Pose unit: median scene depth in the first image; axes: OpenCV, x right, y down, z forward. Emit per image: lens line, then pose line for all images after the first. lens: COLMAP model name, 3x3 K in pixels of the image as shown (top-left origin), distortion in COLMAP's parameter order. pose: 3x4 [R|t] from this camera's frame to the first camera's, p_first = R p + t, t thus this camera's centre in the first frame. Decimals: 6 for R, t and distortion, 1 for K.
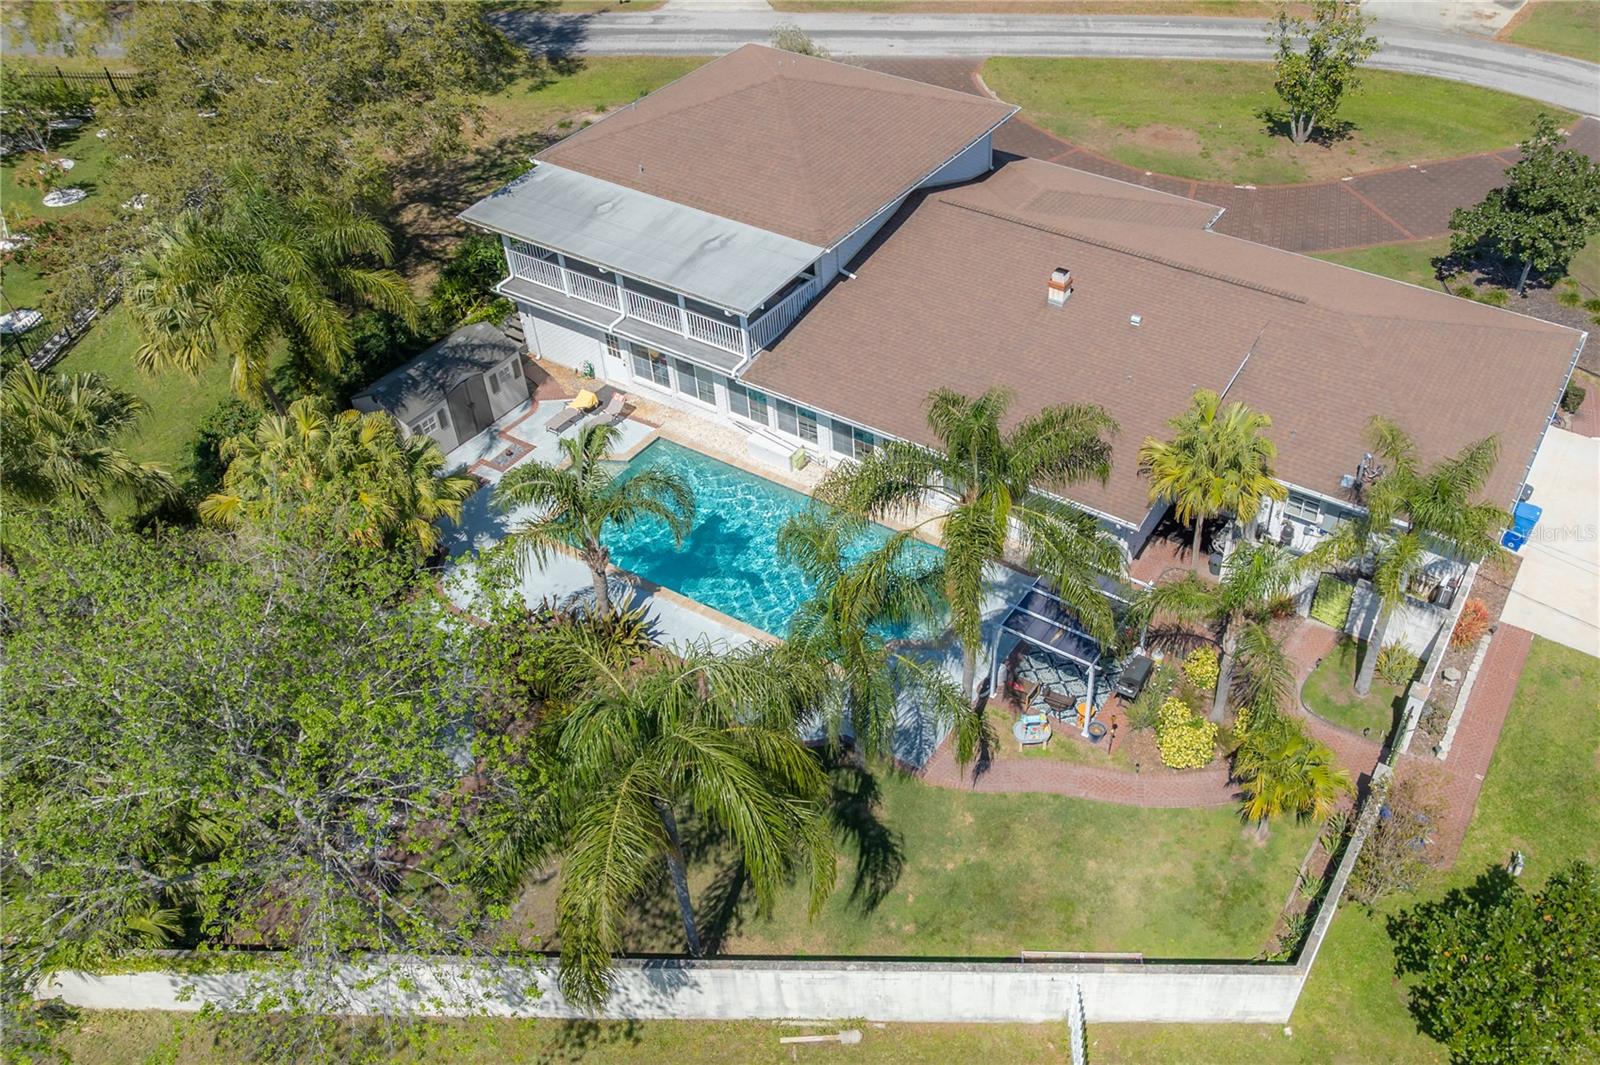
lens RADIAL K [[1345.6, 0, 930.9], [0, 1345.6, 532.7], [0, 0, 1]] dist [-0.019362, -0.005938]
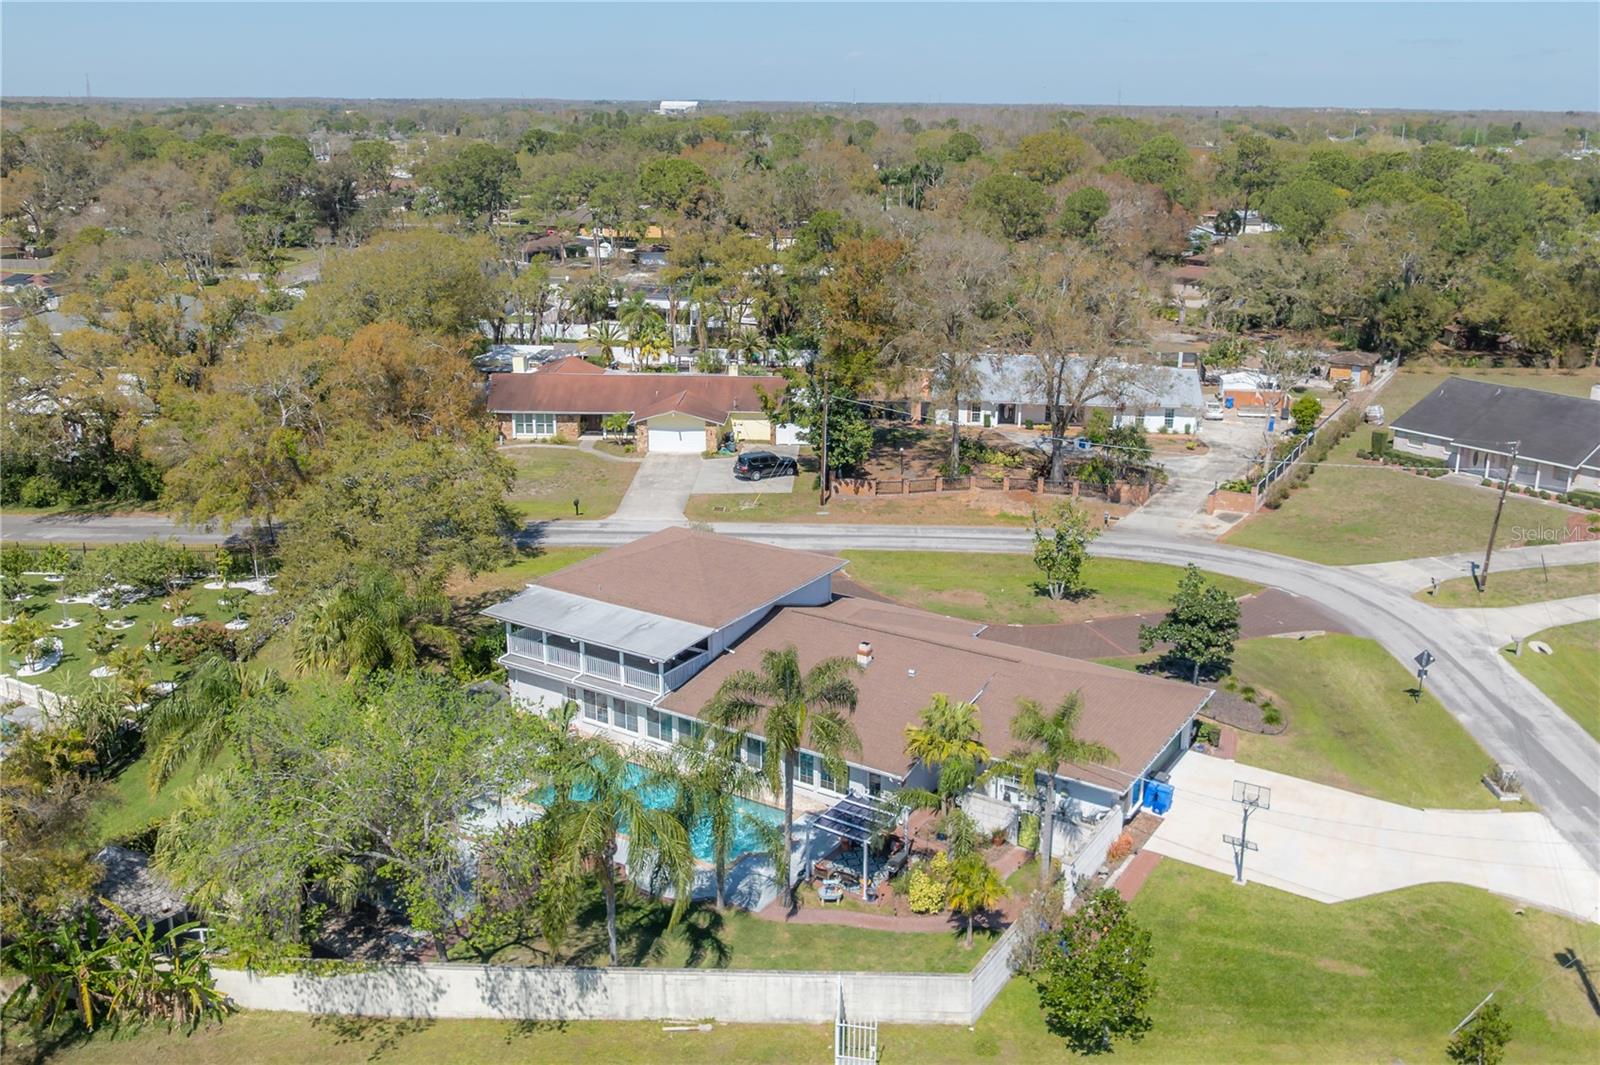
lens RADIAL K [[1348.1, 0, 800.0], [0, 1348.1, 532.5], [0, 0, 1]] dist [-0.011679, -0.021180]
pose [[0.999622, 0.010582, -0.025363, 0.057396], [-0.019662, 0.920167, -0.391033, 0.287941], [0.019200, 0.391384, 0.920027, -0.474535]]
